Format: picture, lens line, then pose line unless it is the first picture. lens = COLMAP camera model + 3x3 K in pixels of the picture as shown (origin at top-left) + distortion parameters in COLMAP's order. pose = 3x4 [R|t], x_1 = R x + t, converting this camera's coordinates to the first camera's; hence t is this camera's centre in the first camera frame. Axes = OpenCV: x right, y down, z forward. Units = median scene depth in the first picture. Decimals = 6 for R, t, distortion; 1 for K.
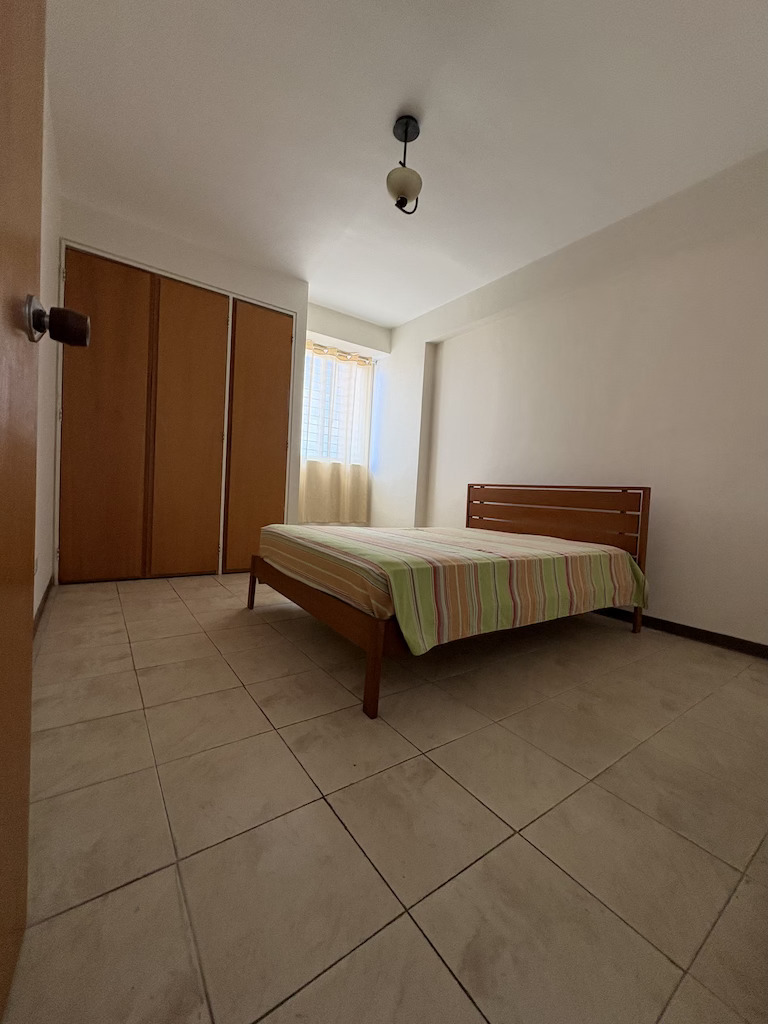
lens RADIAL K [[408.9, 0, 384.0], [0, 408.9, 512.0], [0, 0, 1]] dist [-0.000076, -0.000004]
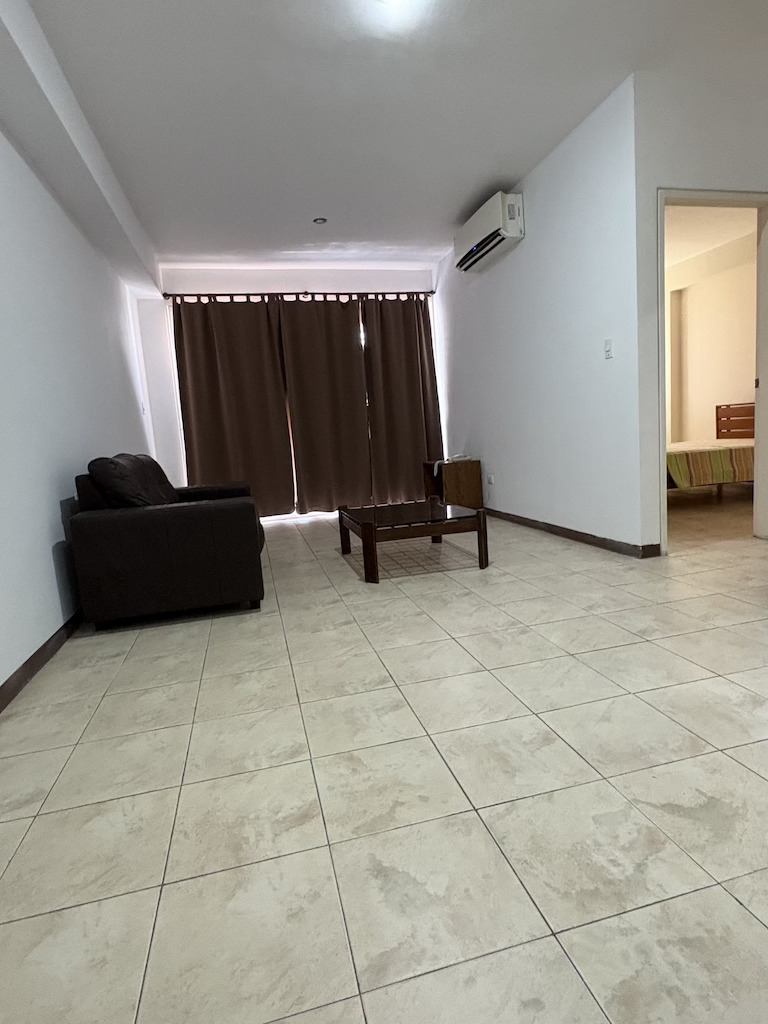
lens RADIAL K [[553.6, 0, 388.9], [0, 553.6, 508.6], [0, 0, 1]] dist [-0.009053, -0.000150]
pose [[0.920243, -0.074859, -0.384121, -0.102255], [0.108308, 0.991913, 0.066168, 0.027207], [0.376061, -0.102494, 0.920909, -1.047067]]
